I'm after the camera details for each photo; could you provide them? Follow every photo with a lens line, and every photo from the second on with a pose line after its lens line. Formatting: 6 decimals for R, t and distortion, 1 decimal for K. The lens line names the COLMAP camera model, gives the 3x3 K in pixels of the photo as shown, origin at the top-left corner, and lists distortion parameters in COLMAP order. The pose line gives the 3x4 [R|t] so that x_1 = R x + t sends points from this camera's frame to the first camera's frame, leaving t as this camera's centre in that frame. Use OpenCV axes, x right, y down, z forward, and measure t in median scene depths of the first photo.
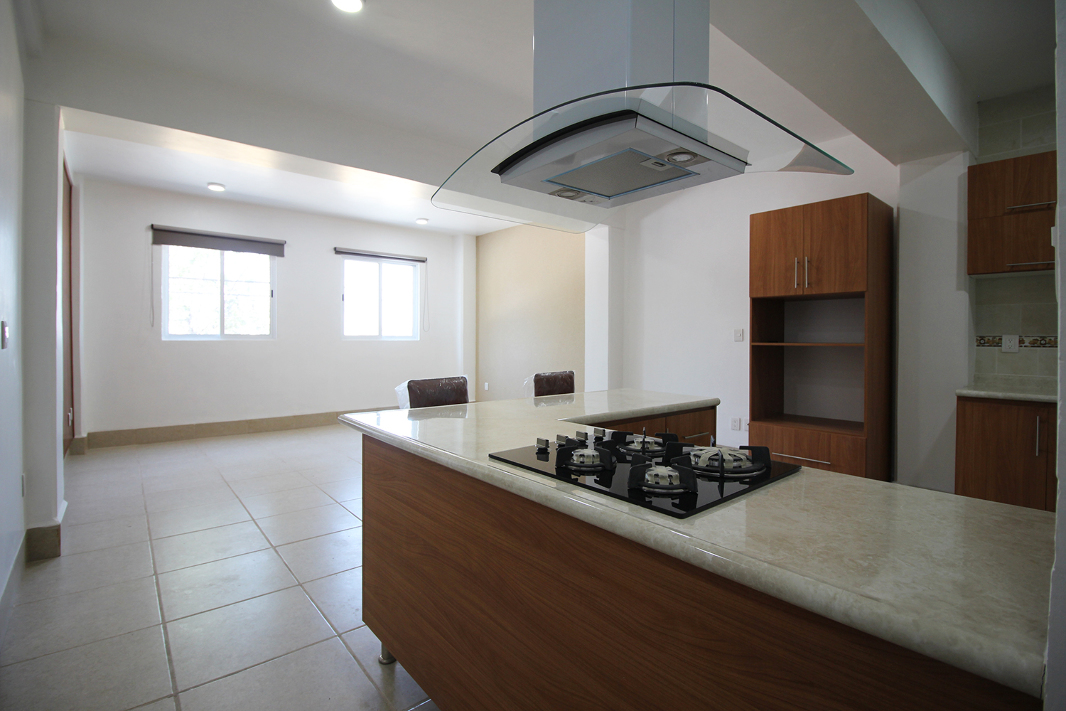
lens RADIAL K [[500.3, 0, 532.5], [0, 500.3, 348.8], [0, 0, 1]] dist [-0.015285, 0.000026]
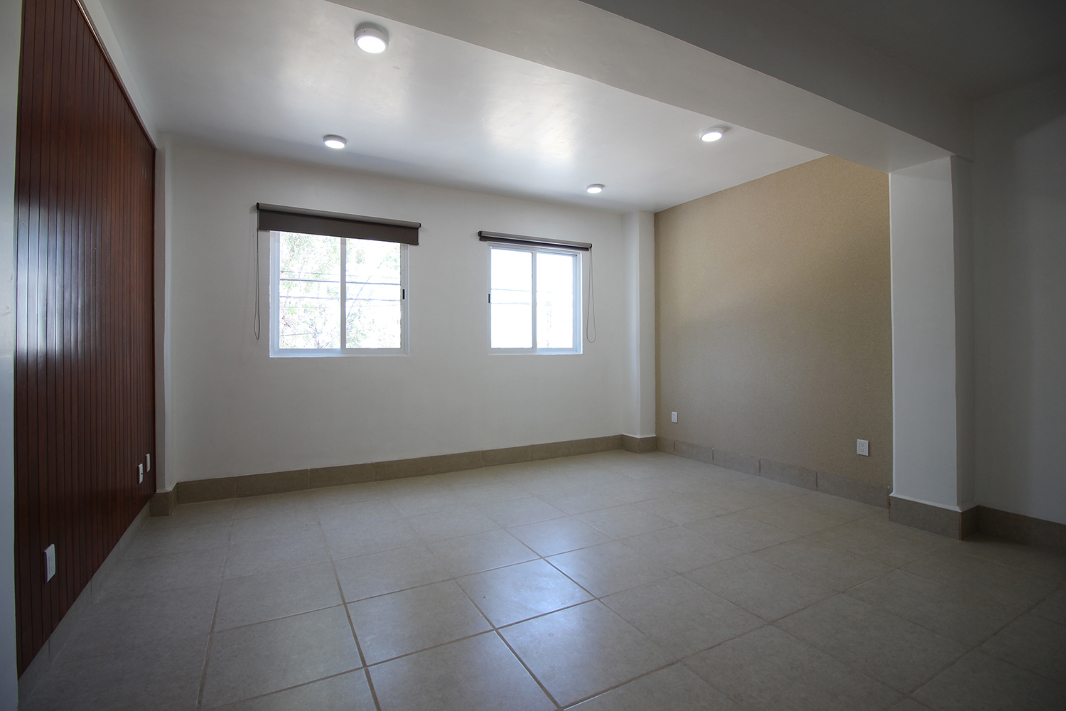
lens RADIAL K [[500.3, 0, 533.0], [0, 500.3, 352.5], [0, 0, 1]] dist [-0.015285, 0.000026]
pose [[0.980509, -0.008117, -0.196305, -0.185483], [0.005187, 0.999867, -0.015433, -0.009485], [0.196404, 0.014114, 0.980421, 0.302979]]
